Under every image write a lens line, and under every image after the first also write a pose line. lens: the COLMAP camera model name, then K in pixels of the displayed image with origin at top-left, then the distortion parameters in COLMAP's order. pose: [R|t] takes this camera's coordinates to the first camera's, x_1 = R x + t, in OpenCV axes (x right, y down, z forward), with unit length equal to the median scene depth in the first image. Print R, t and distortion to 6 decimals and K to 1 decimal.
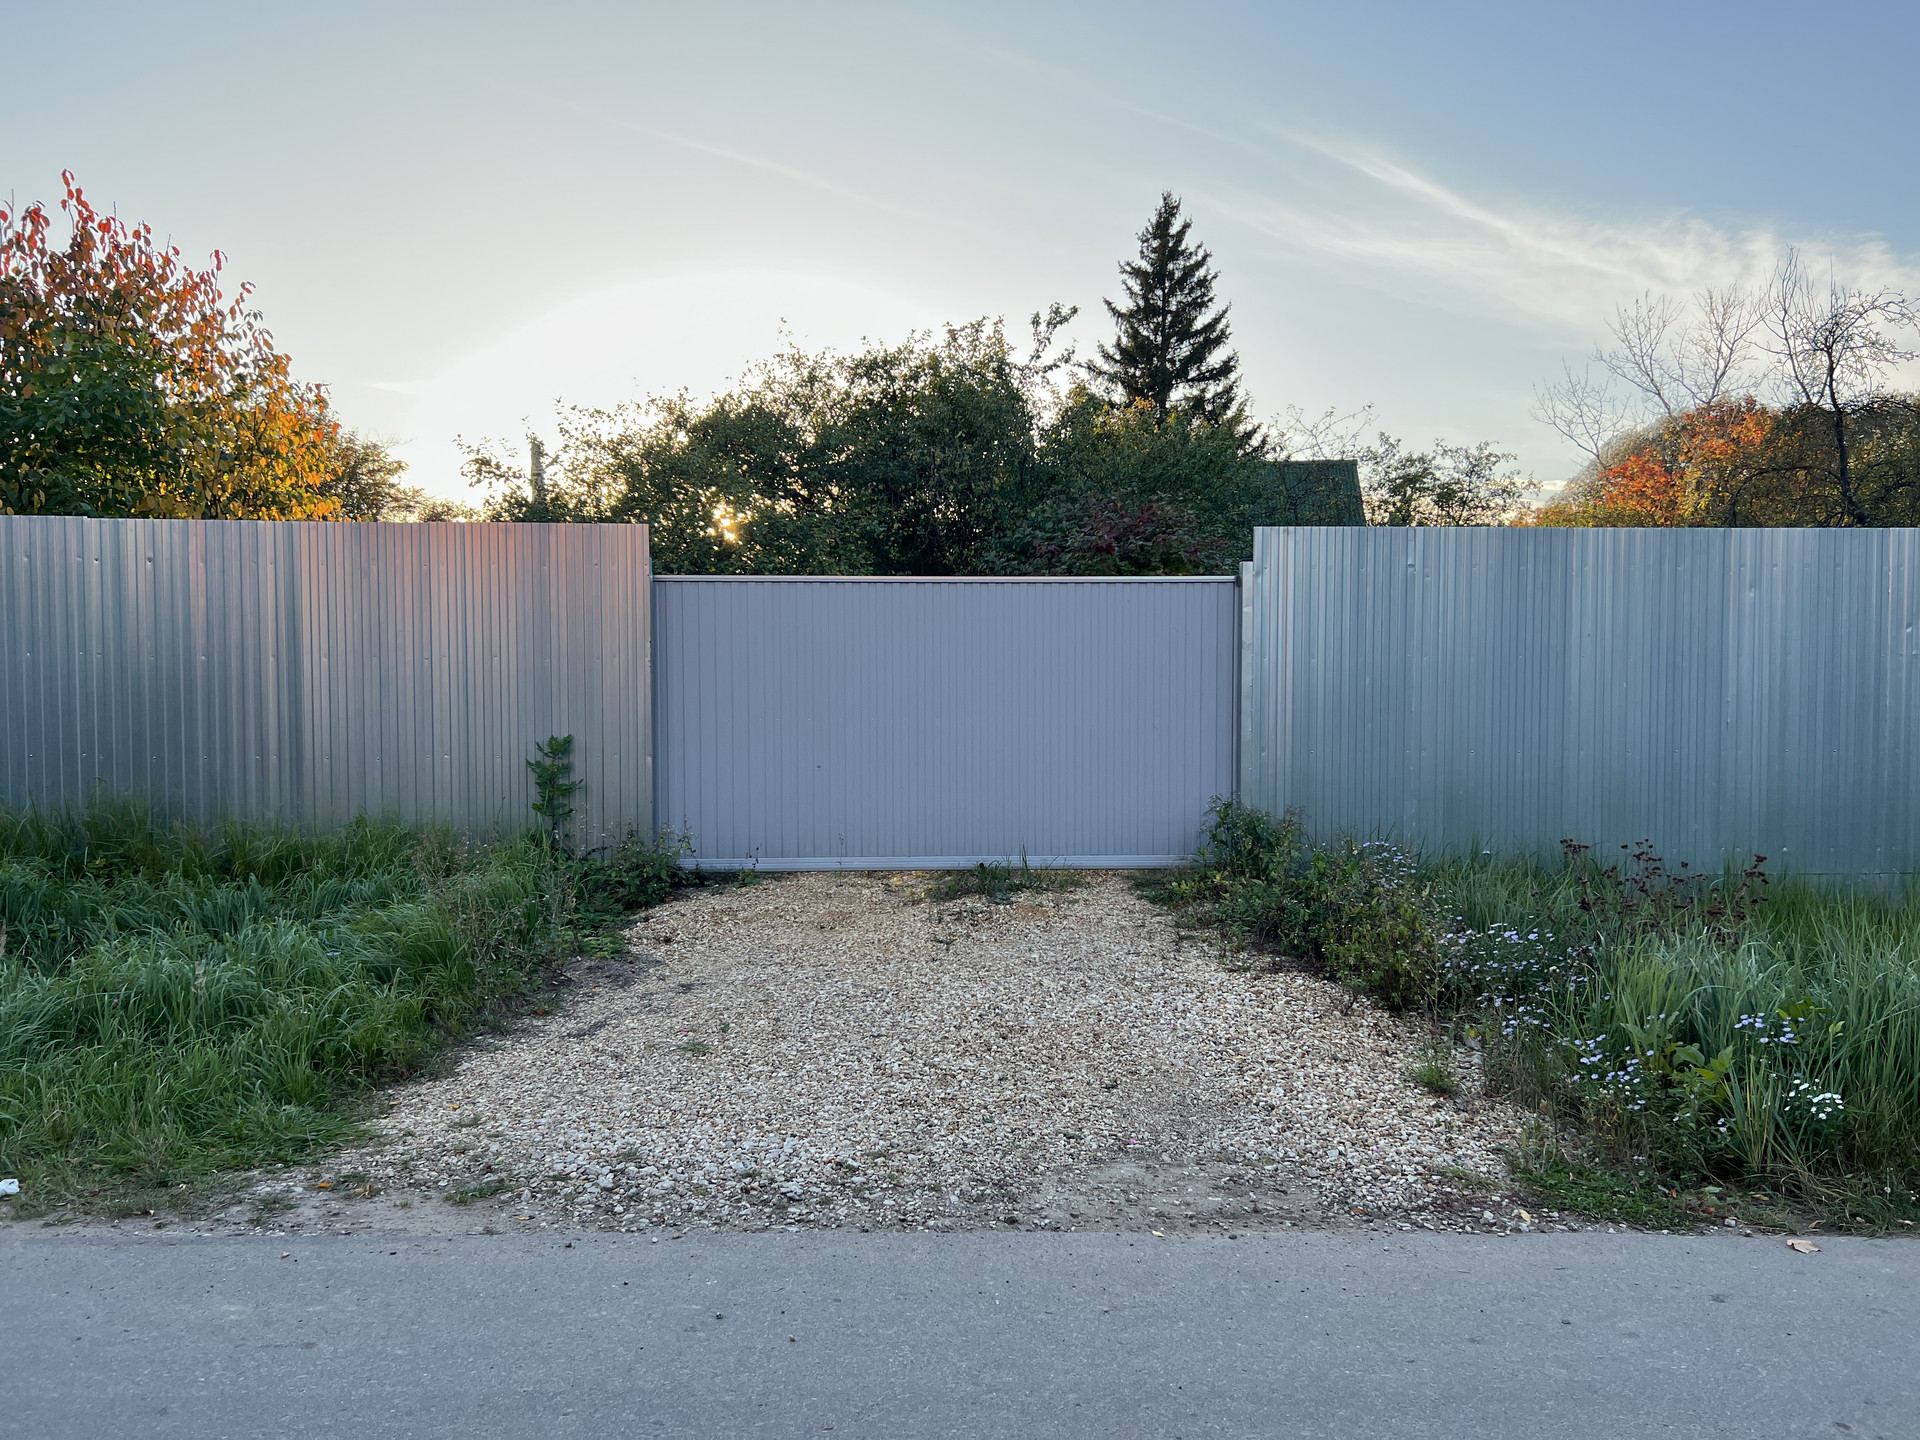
lens RADIAL K [[1452.6, 0, 949.9], [0, 1452.6, 776.4], [0, 0, 1]] dist [0.017151, -0.027139]
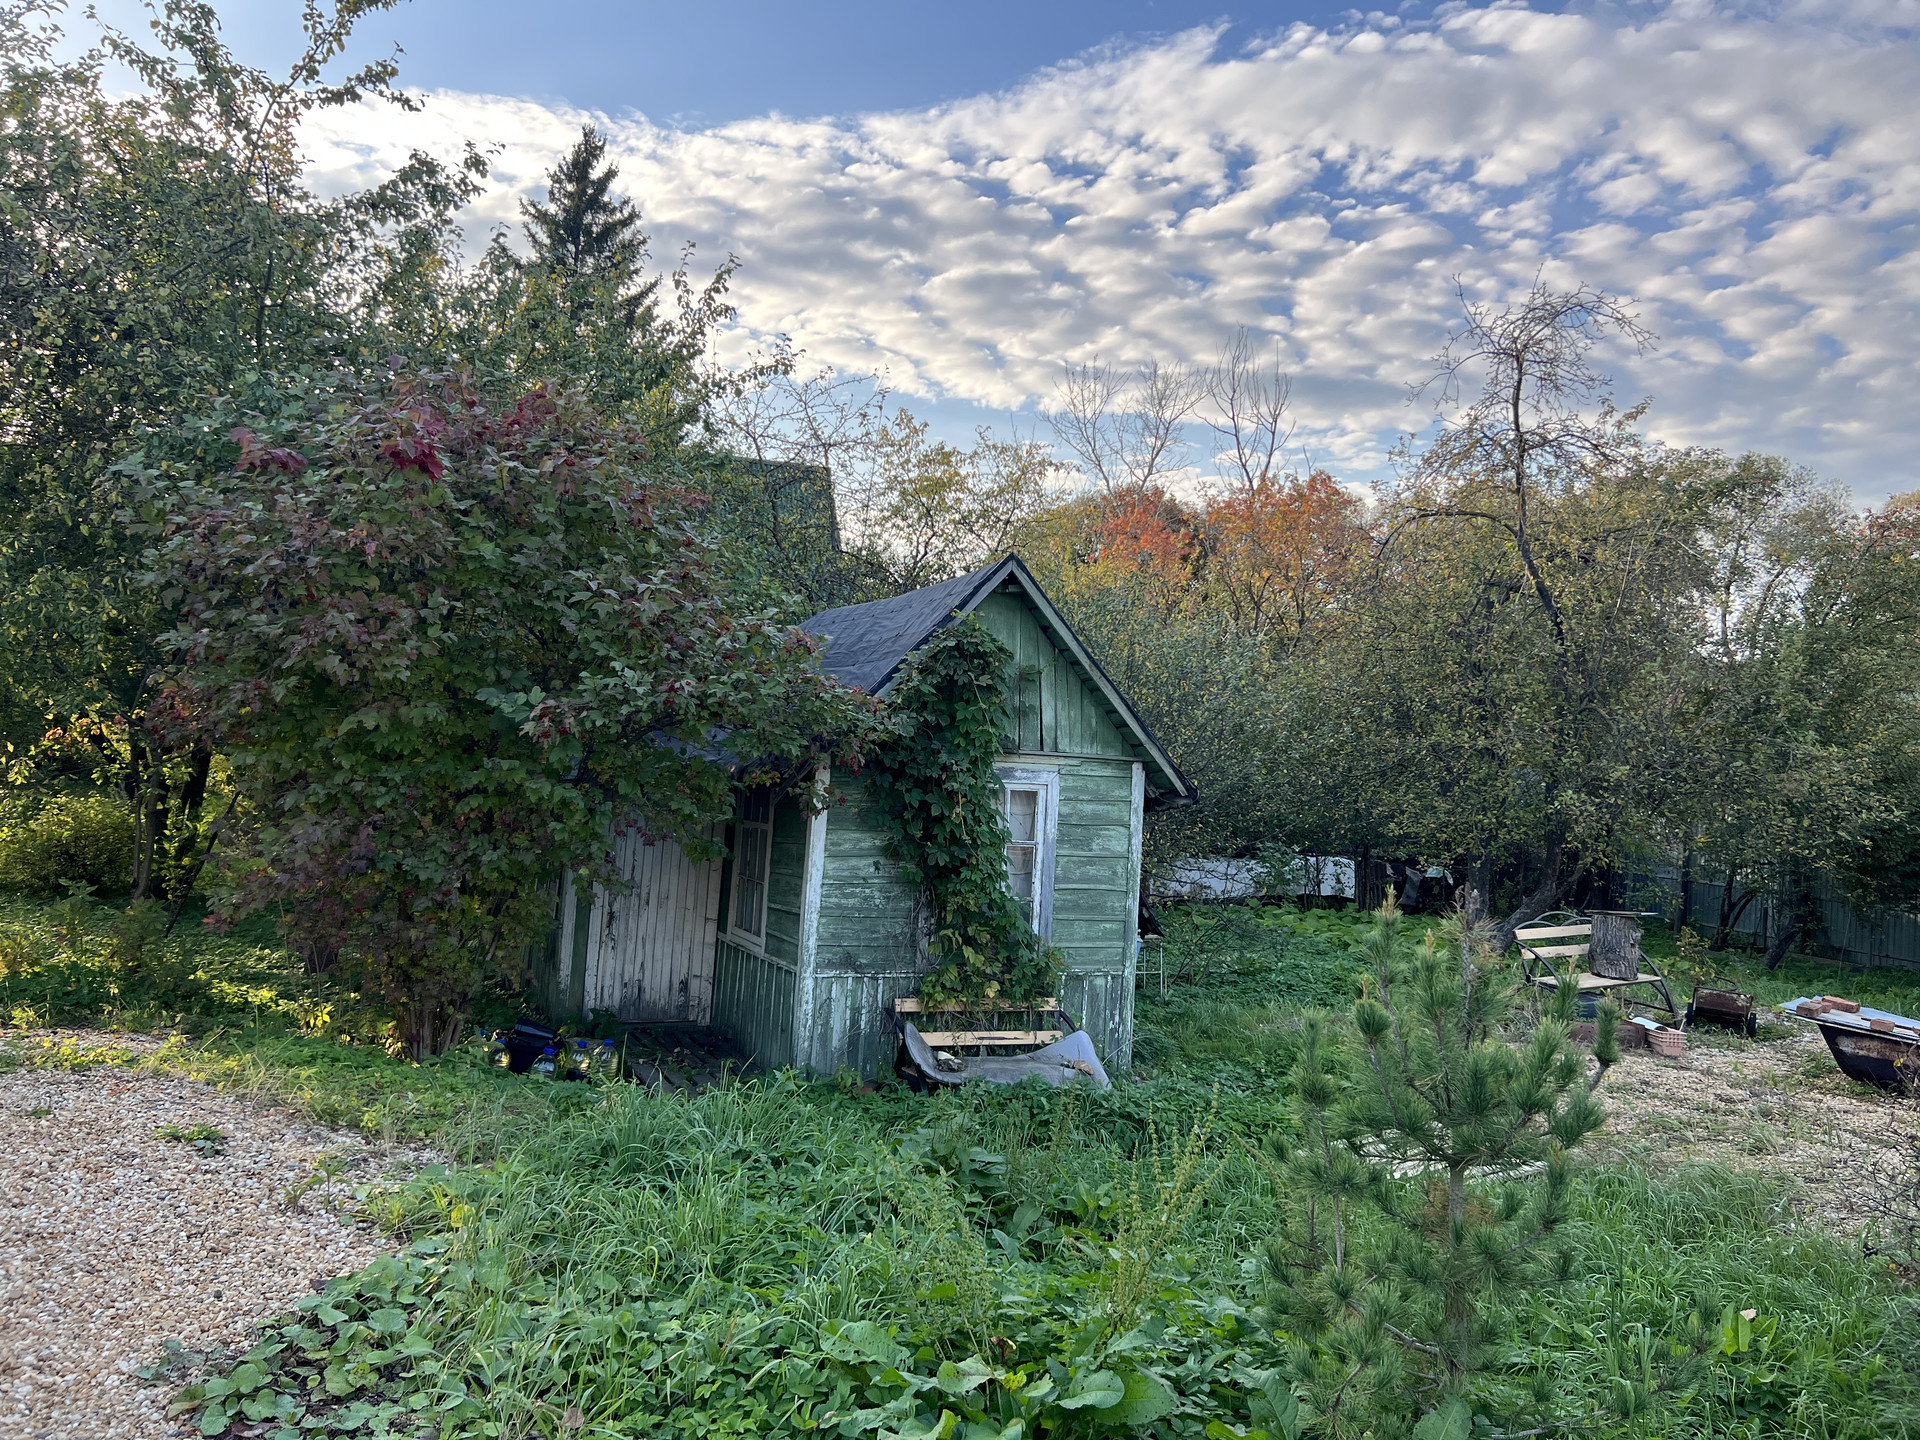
lens RADIAL K [[1440.6, 0, 977.1], [0, 1440.6, 701.4], [0, 0, 1]] dist [0.063301, -0.071679]
pose [[0.906308, 0.067609, 0.417175, 0.029839], [-0.033401, 0.995492, -0.088771, -0.021333], [-0.421296, 0.066520, 0.904480, 0.203965]]
